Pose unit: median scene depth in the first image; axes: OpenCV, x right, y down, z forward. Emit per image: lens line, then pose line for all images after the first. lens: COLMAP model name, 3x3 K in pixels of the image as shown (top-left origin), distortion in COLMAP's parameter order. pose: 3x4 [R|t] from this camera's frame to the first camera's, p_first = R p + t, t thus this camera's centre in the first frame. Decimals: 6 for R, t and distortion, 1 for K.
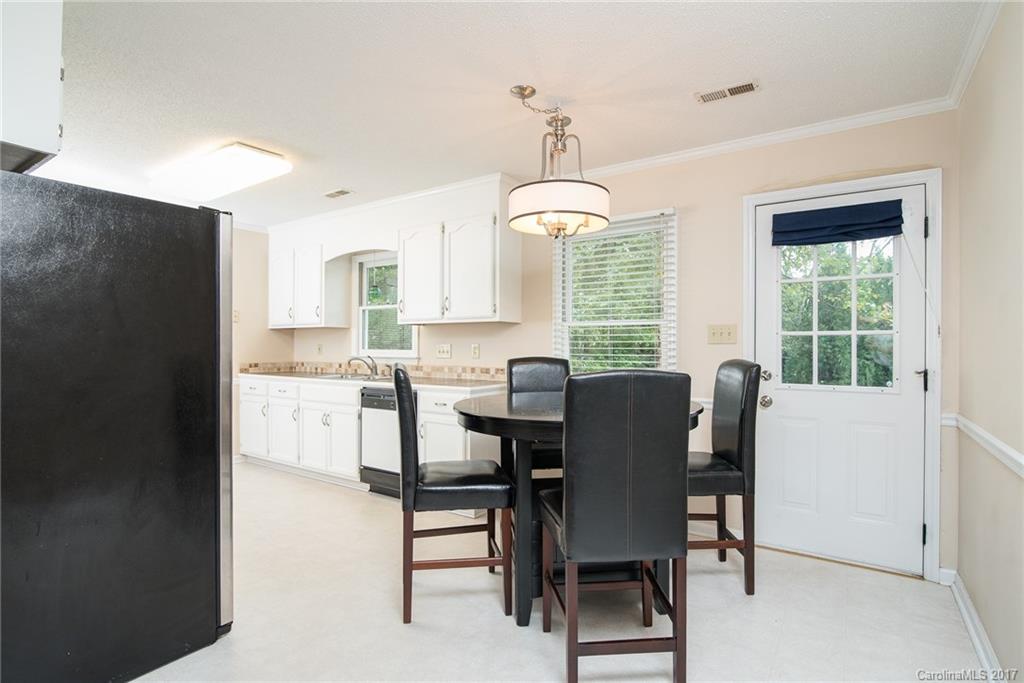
lens RADIAL K [[518.0, 0, 517.1], [0, 518.0, 339.4], [0, 0, 1]] dist [-0.024838, -0.001052]
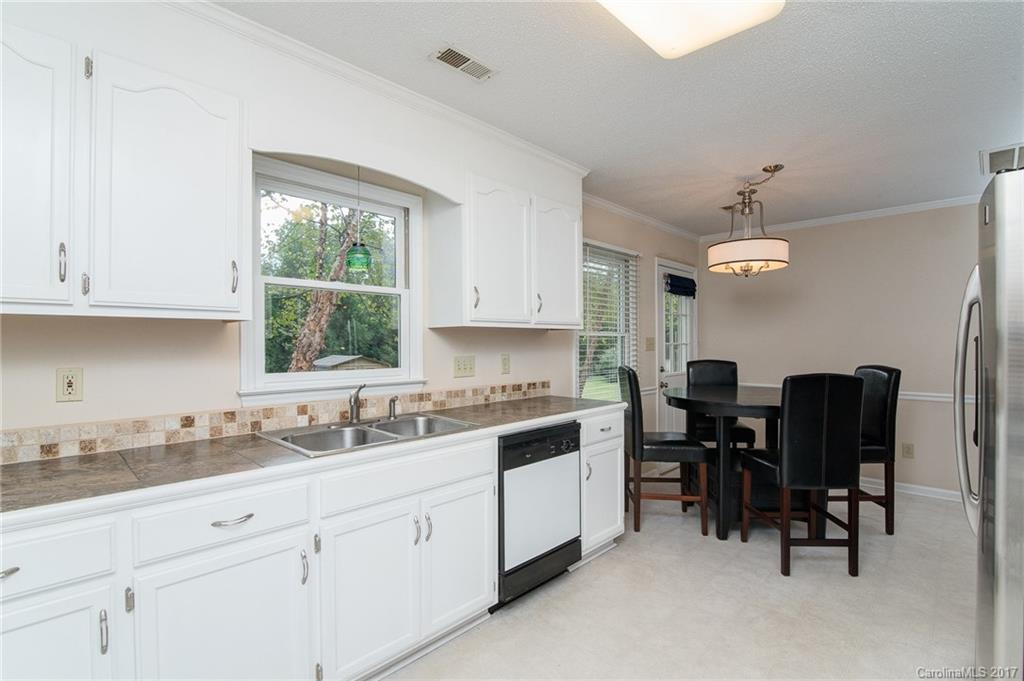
lens RADIAL K [[471.8, 0, 510.7], [0, 471.8, 341.6], [0, 0, 1]] dist [-0.017151, 0.000066]
pose [[0.180211, 0.003609, 0.983621, -0.665182], [-0.003228, 0.999990, -0.003078, -0.008026], [-0.983623, -0.002620, 0.180221, 0.736502]]
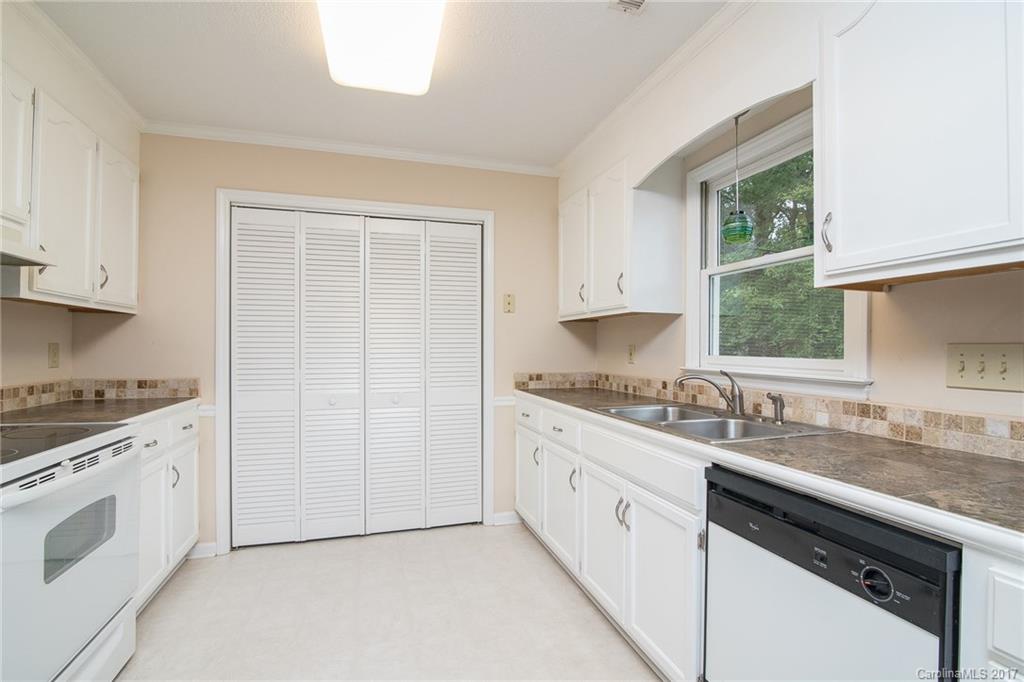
lens RADIAL K [[471.8, 0, 510.7], [0, 471.8, 341.0], [0, 0, 1]] dist [-0.017151, 0.000066]
pose [[0.777791, -0.002837, -0.628516, -0.166375], [-0.001300, 0.999980, -0.006121, 0.008349], [0.628521, 0.005578, 0.777772, 0.541515]]
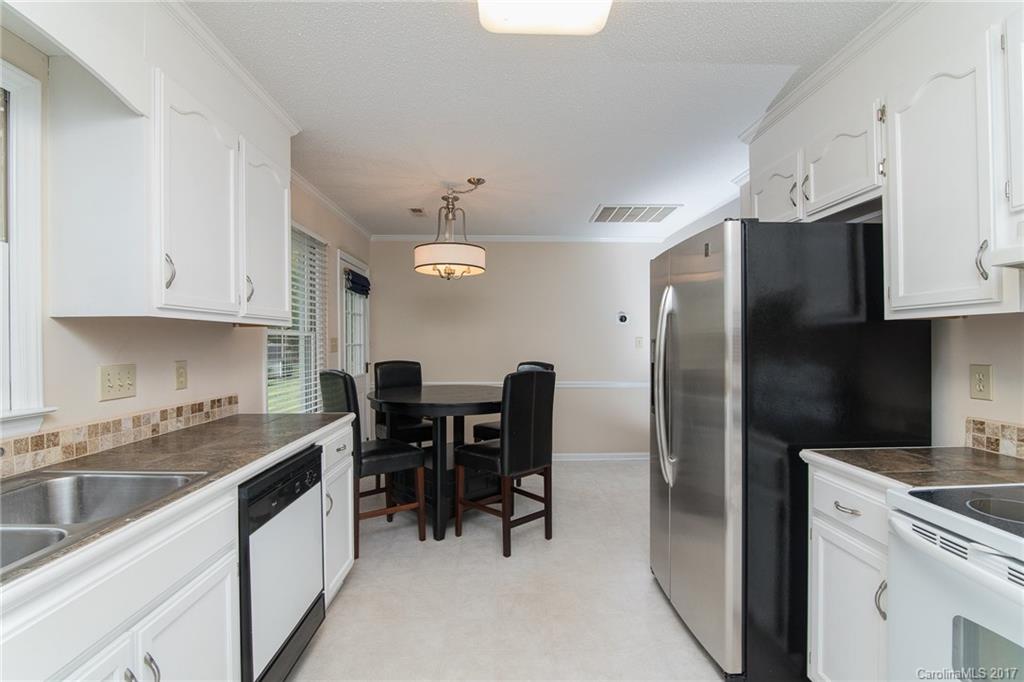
lens RADIAL K [[471.8, 0, 507.4], [0, 471.8, 344.3], [0, 0, 1]] dist [-0.017151, 0.000066]
pose [[-0.571743, 0.000179, 0.820433, -0.568681], [-0.000918, 0.999999, -0.000858, -0.007665], [-0.820432, -0.001243, -0.571742, 0.852475]]
